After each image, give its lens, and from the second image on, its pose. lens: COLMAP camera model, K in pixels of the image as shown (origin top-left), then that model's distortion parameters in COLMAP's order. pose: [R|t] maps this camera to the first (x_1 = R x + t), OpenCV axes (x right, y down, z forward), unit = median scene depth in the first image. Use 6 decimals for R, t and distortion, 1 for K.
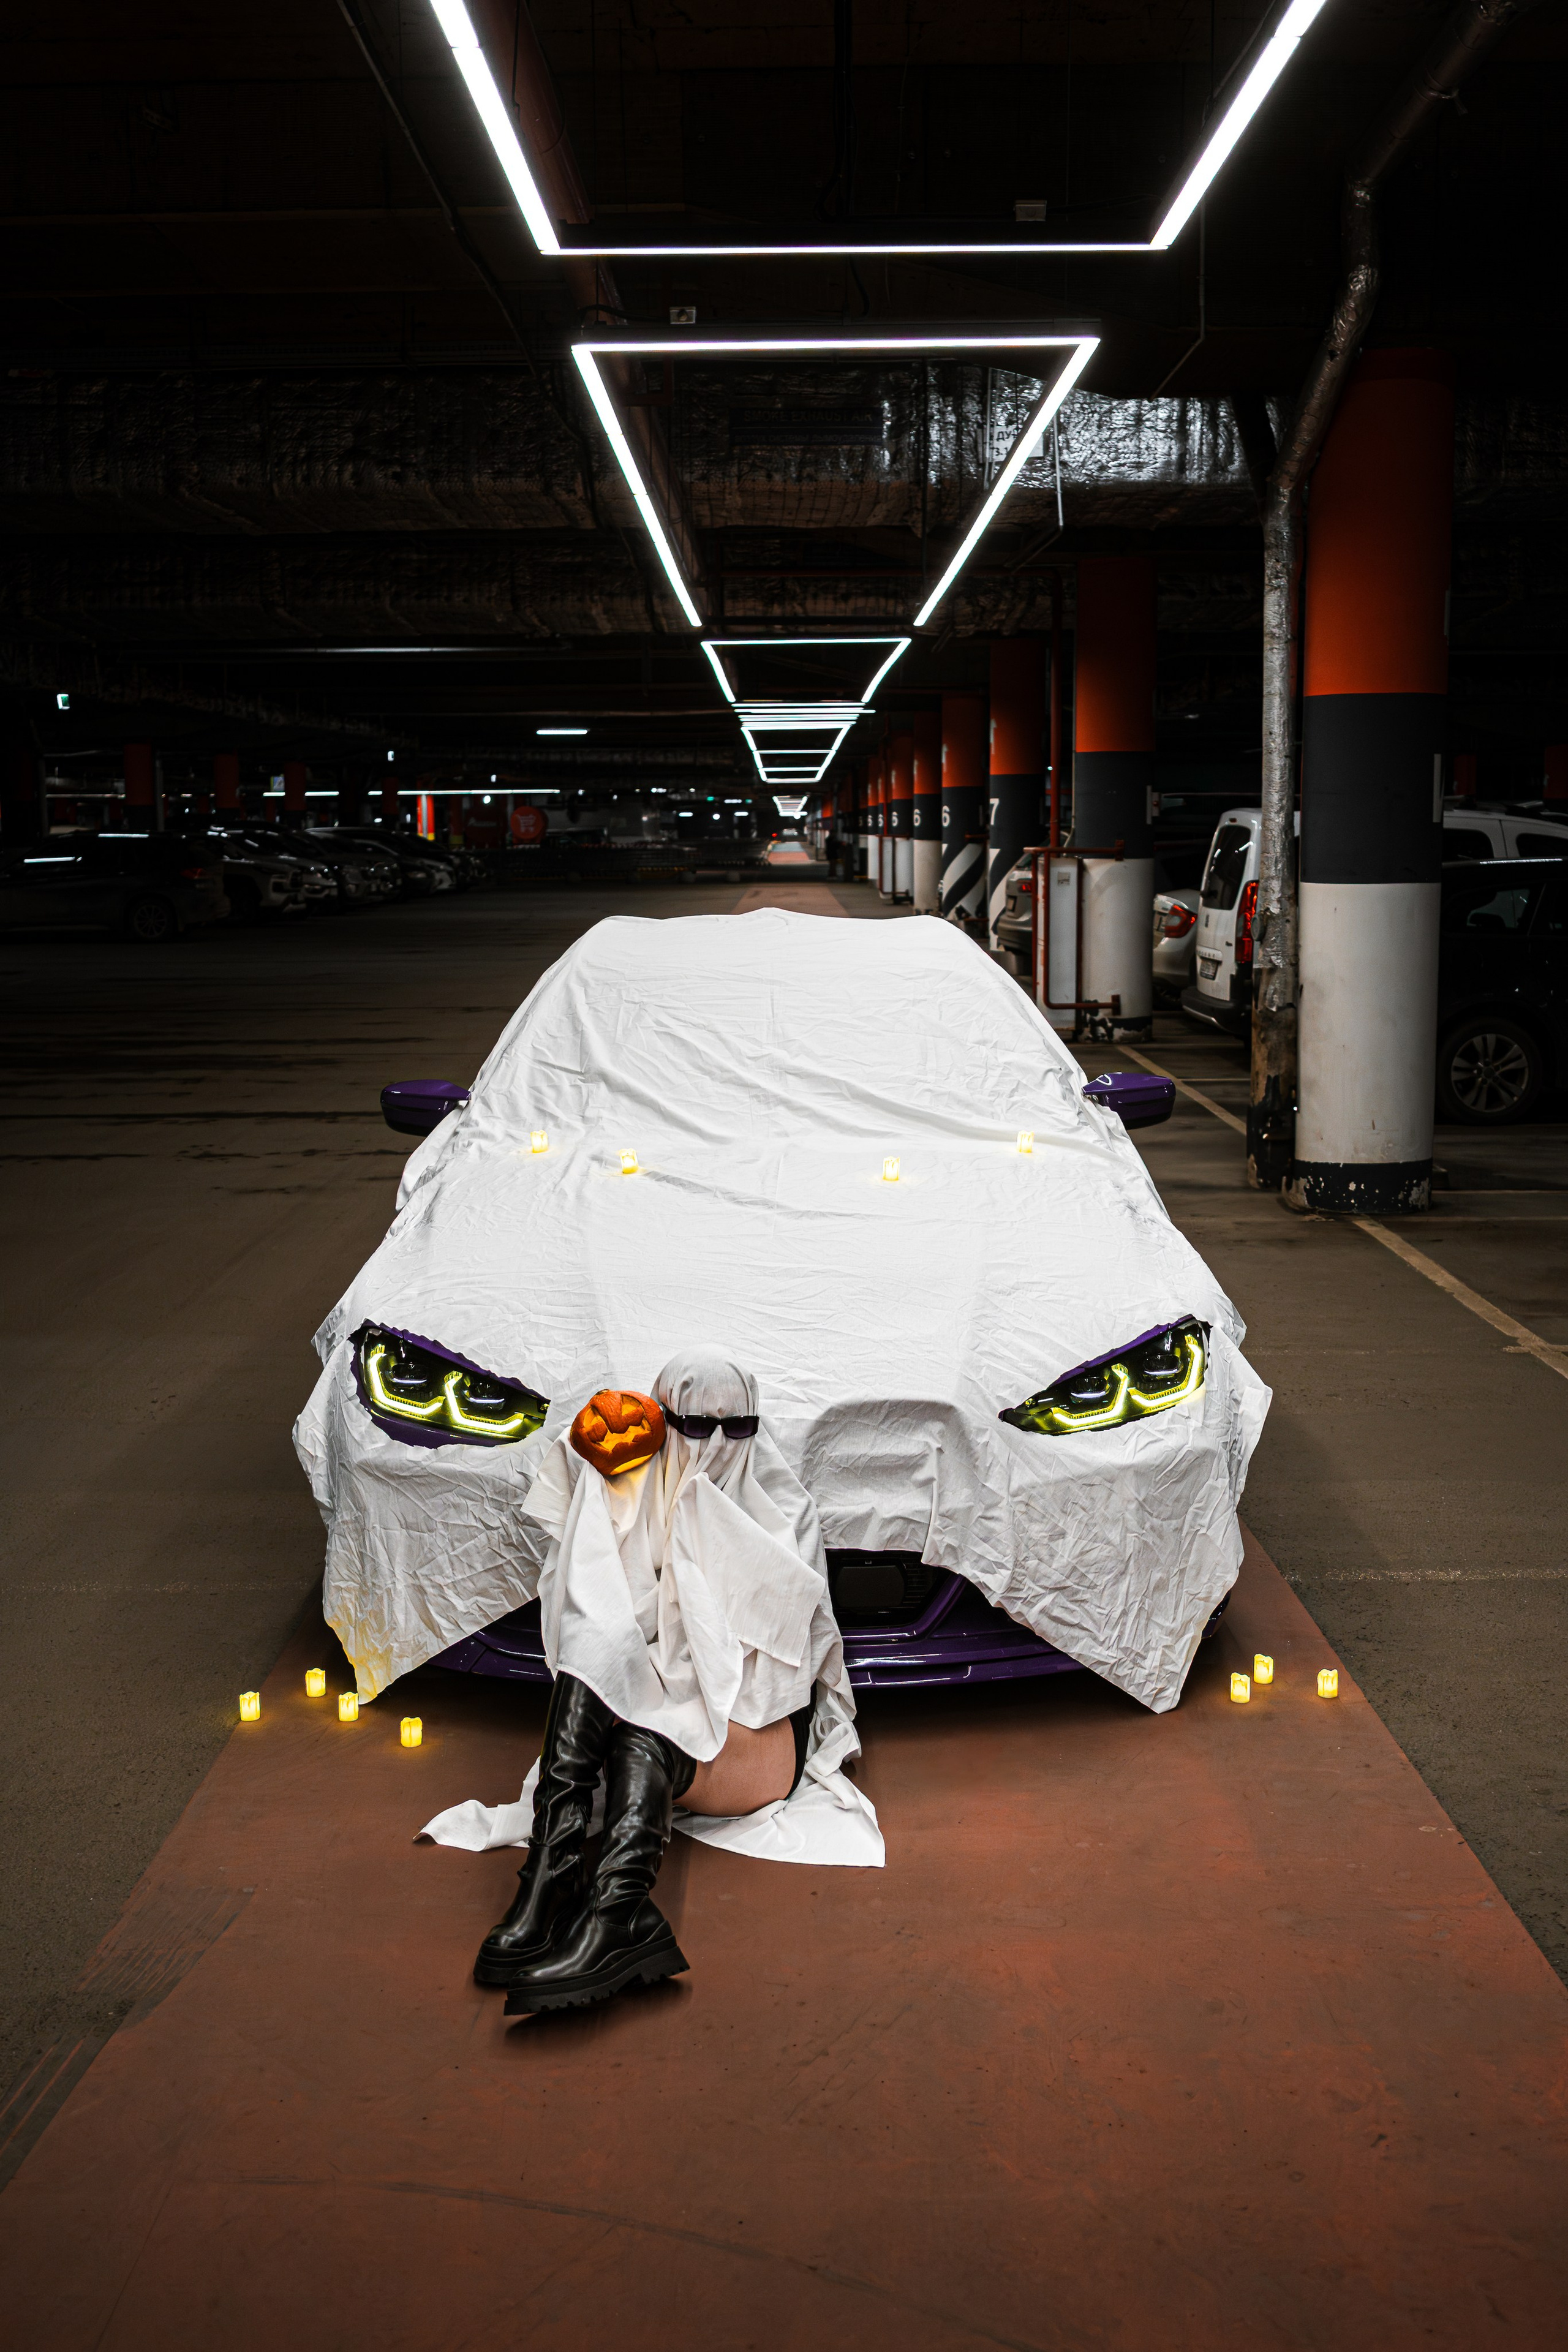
lens RADIAL K [[2457.8, 0, 821.3], [0, 2457.8, 1087.7], [0, 0, 1]] dist [0.000408, 0.000000]
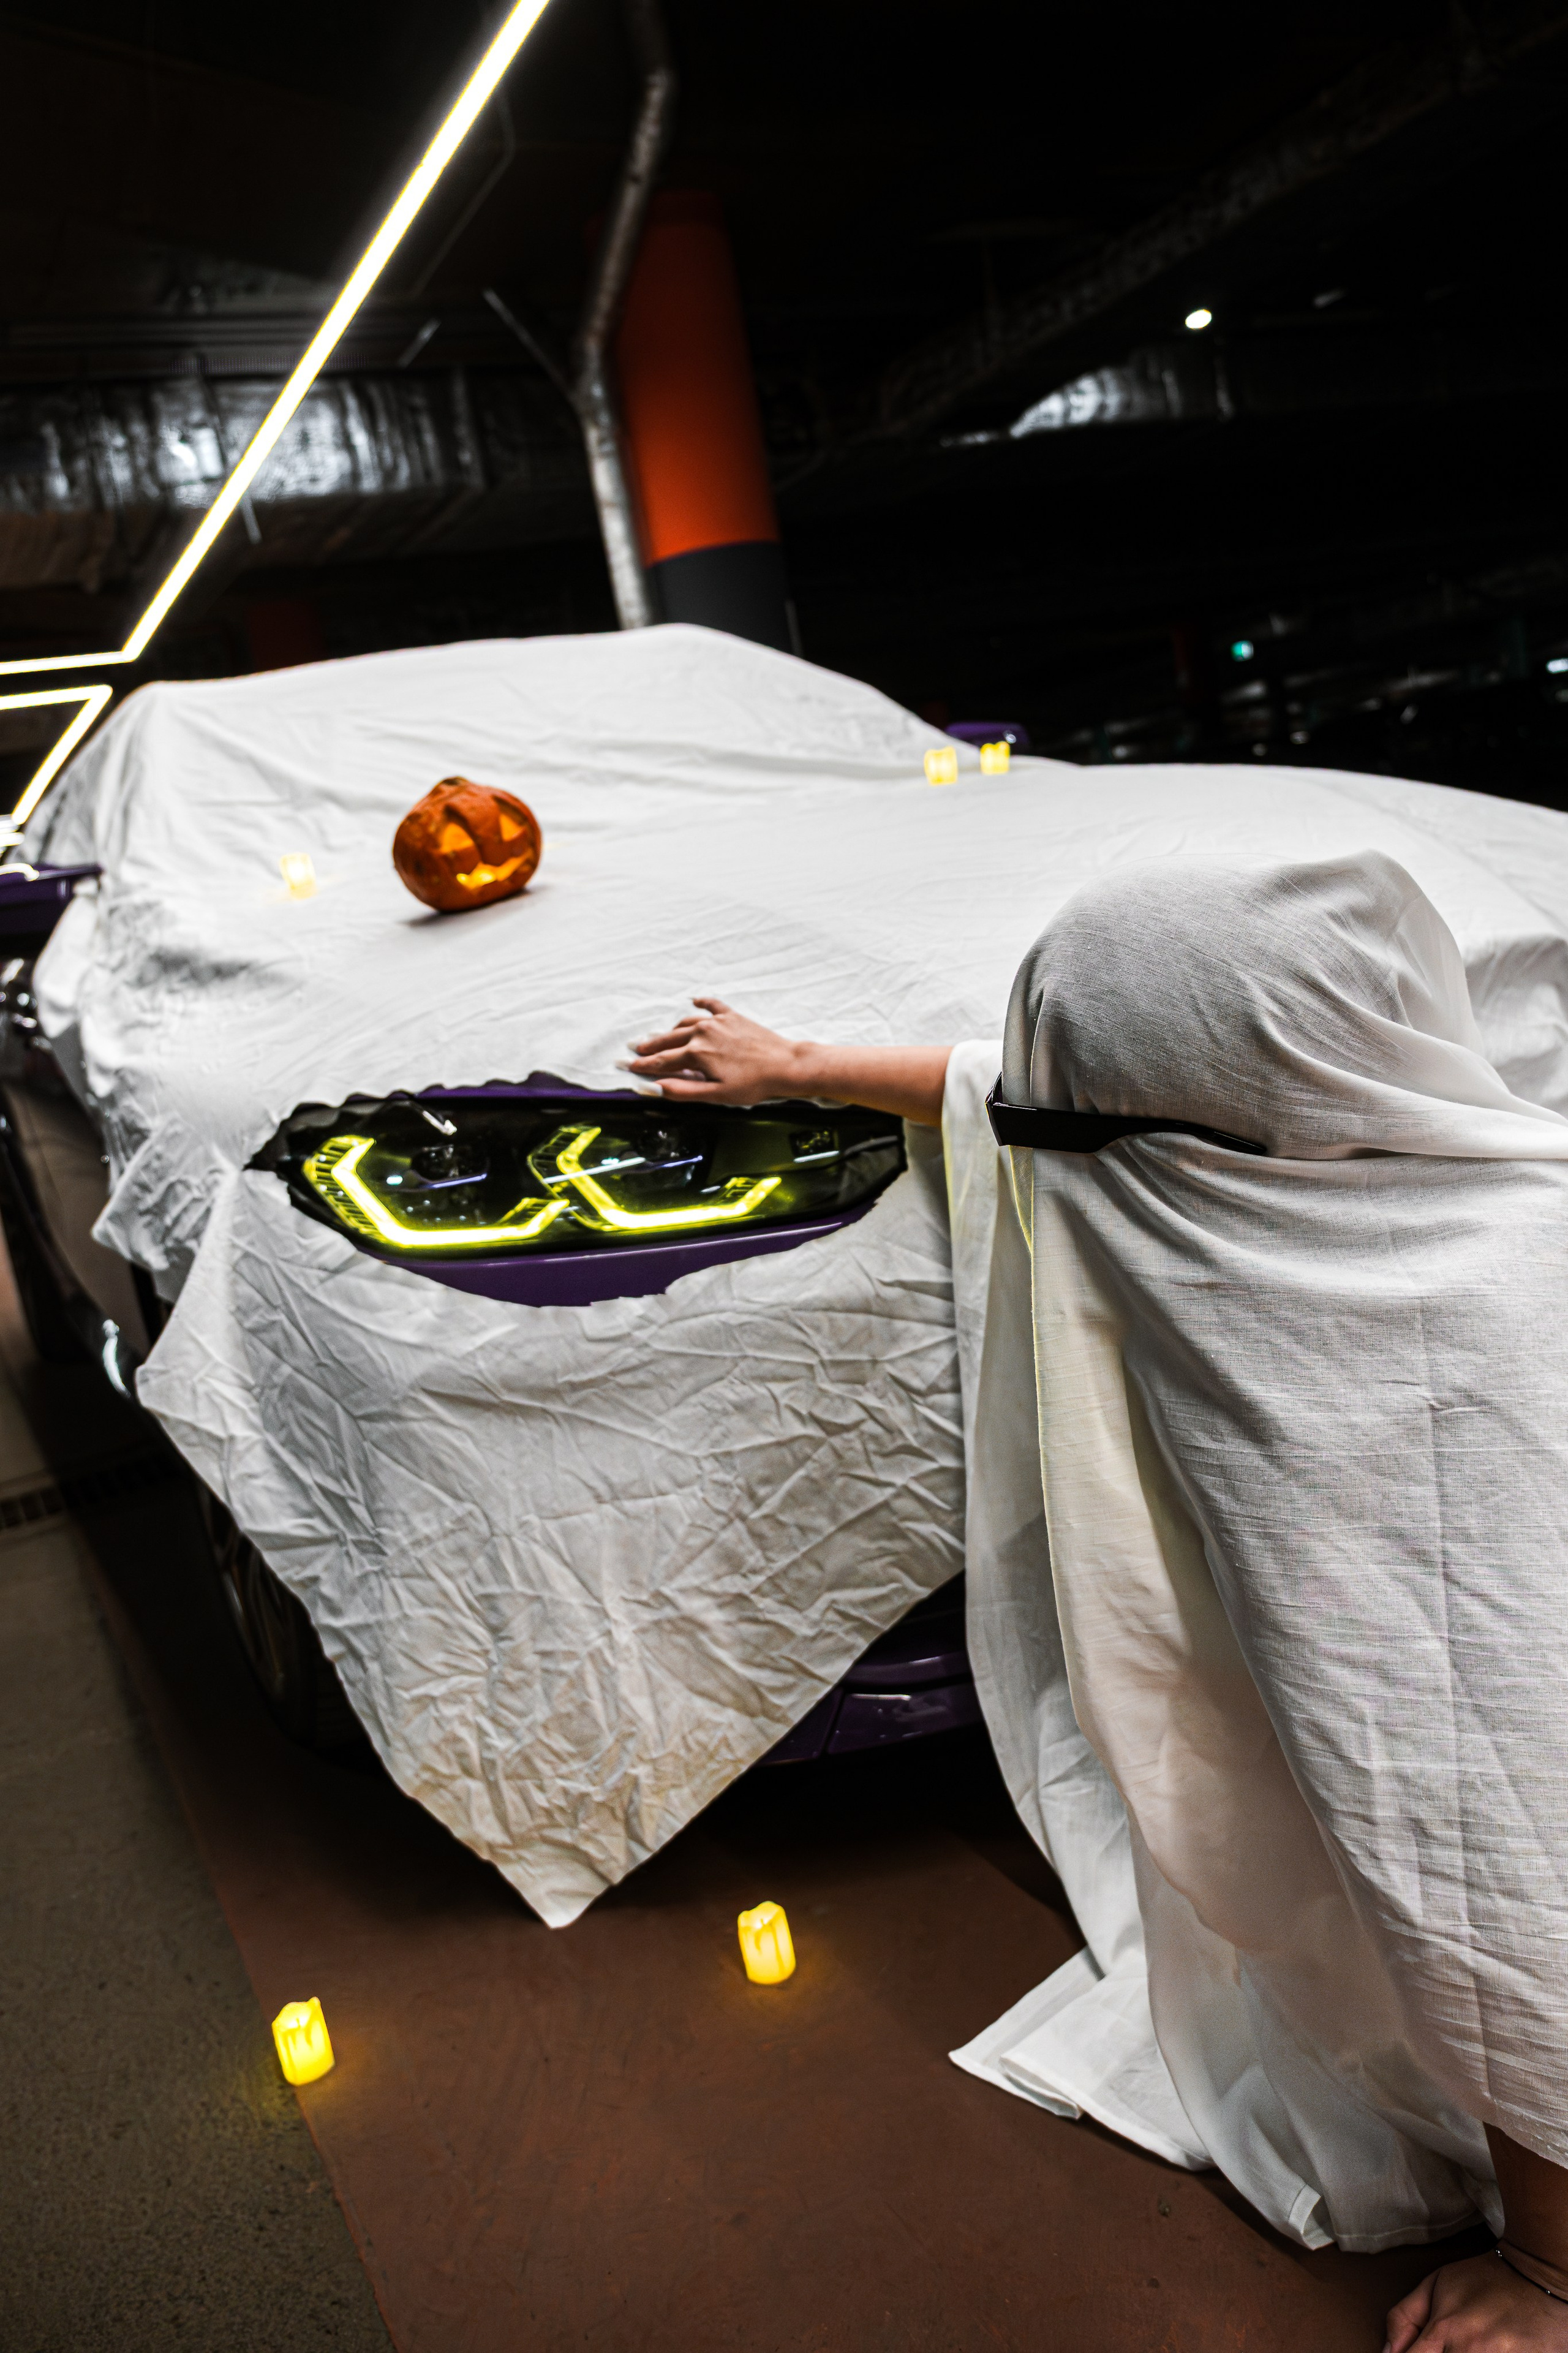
lens RADIAL K [[1833.1, 0, 832.7], [0, 1833.1, 1138.2], [0, 0, 1]] dist [0.019650, 0.042409]
pose [[0.873239, -0.214707, 0.437441, -0.098681], [0.217403, 0.975063, 0.044595, 0.043483], [-0.436108, 0.056159, 0.898140, 0.266073]]
